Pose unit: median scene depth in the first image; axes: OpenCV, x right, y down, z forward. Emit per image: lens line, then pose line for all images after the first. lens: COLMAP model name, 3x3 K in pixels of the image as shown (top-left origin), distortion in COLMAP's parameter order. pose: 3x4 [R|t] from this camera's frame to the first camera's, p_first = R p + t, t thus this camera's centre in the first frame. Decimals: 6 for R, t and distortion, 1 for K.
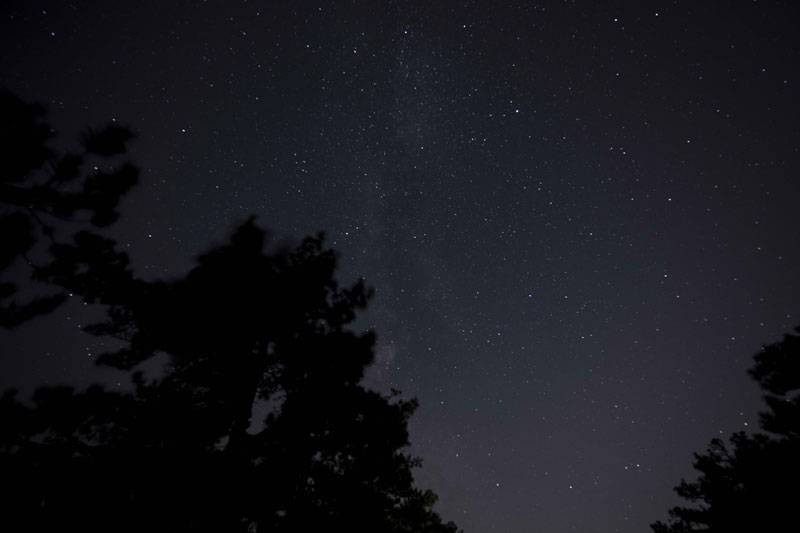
lens RADIAL K [[329.6, 0, 400.0], [0, 329.6, 266.5], [0, 0, 1]] dist [-0.000424, 0.000036]
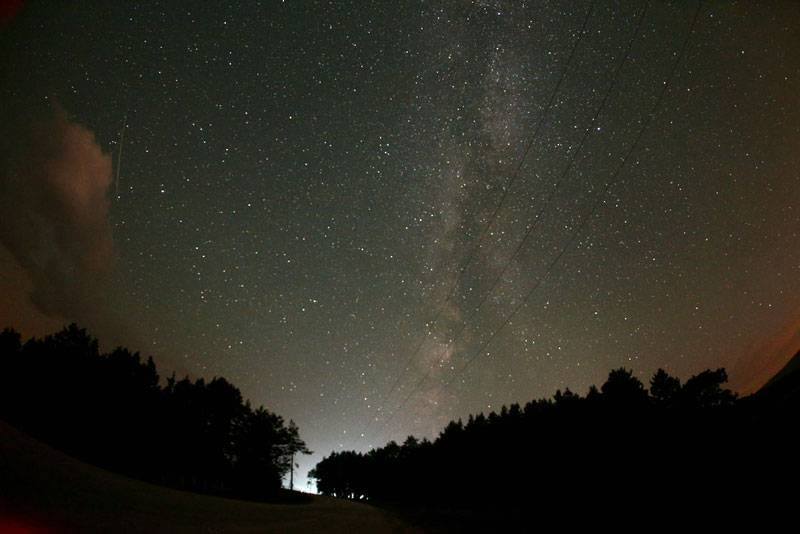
lens RADIAL K [[379.4, 0, 400.0], [0, 379.4, 267.0], [0, 0, 1]] dist [-0.002657, 0.000359]
pose [[0.969248, 0.147292, -0.197140, 0.025467], [-0.141880, 0.989018, 0.041384, -0.005608], [0.201070, -0.012141, 0.979502, -0.123041]]
